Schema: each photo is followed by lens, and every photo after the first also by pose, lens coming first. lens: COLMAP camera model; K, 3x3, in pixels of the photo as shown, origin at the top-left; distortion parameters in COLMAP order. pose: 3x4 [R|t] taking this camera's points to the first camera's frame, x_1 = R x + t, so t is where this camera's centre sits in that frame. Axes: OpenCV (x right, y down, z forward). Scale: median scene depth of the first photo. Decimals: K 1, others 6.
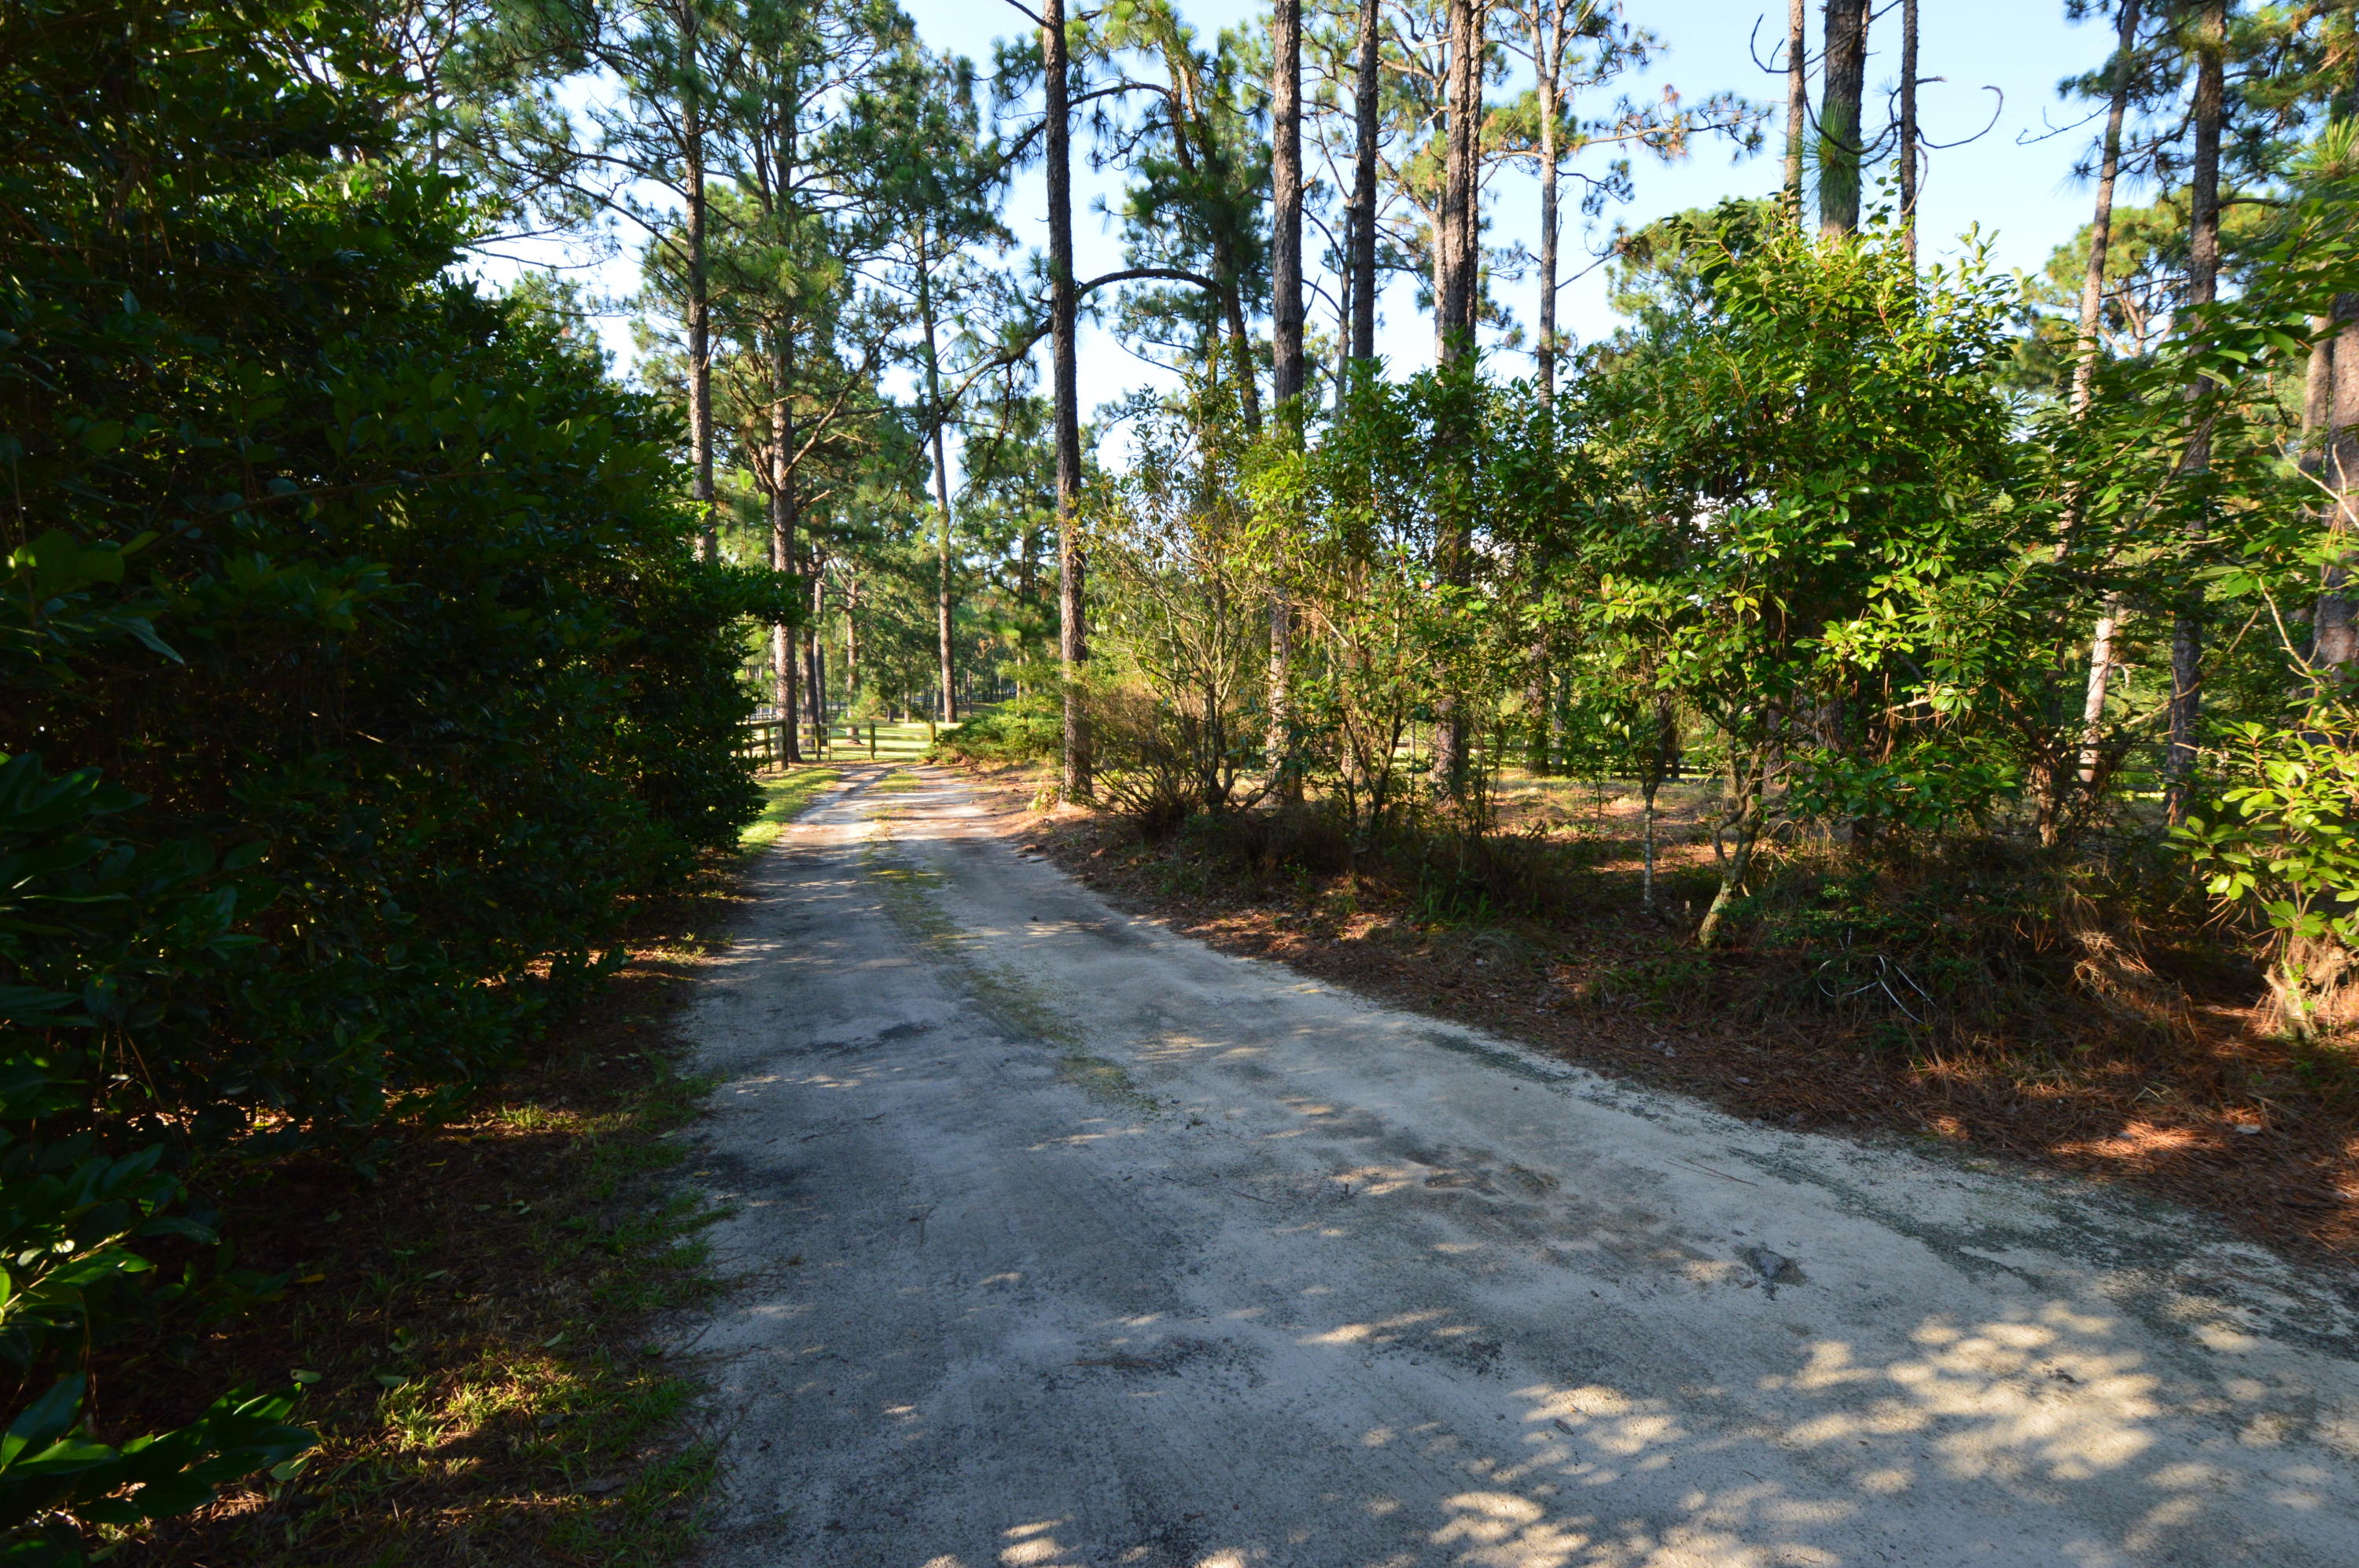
lens RADIAL K [[1042.6, 0, 1176.4], [0, 1042.6, 777.8], [0, 0, 1]] dist [-0.001710, -0.003789]
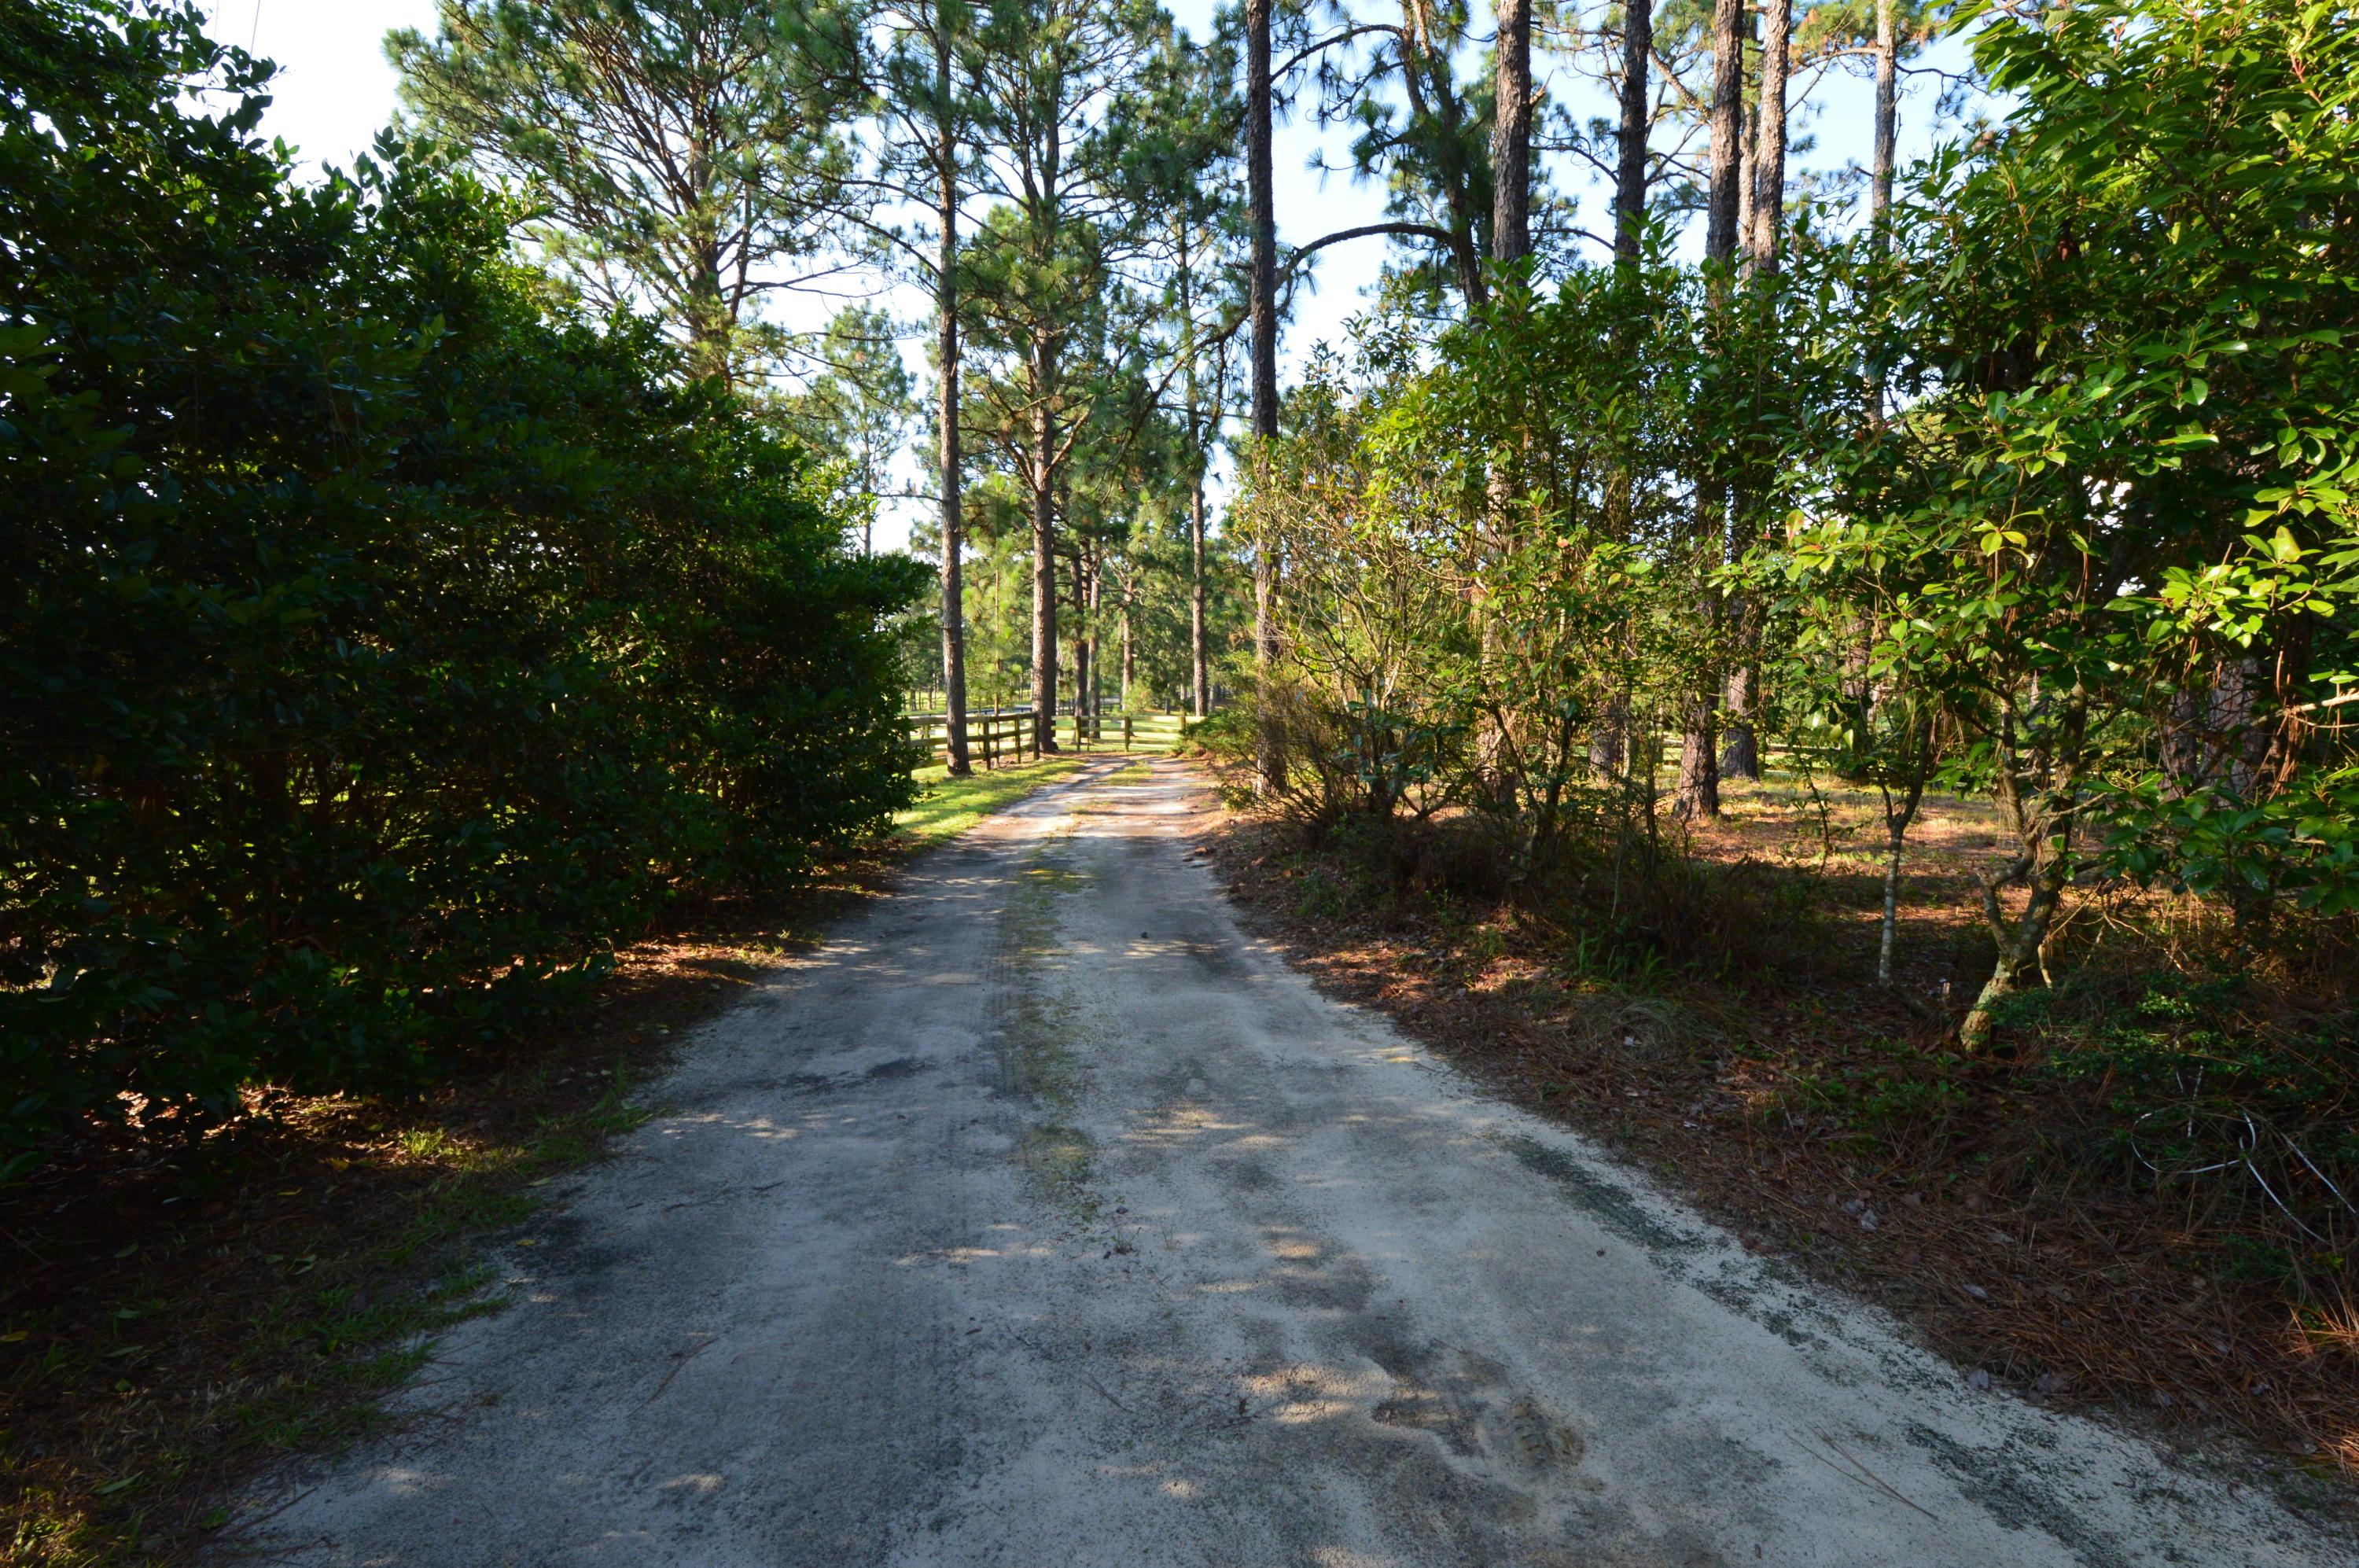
lens RADIAL K [[1042.6, 0, 1173.6], [0, 1042.6, 778.9], [0, 0, 1]] dist [-0.001710, -0.003789]
pose [[0.965527, 0.023970, -0.259195, 0.156960], [-0.022150, 0.999705, 0.009938, -0.012699], [0.259357, -0.003854, 0.965774, 0.180227]]
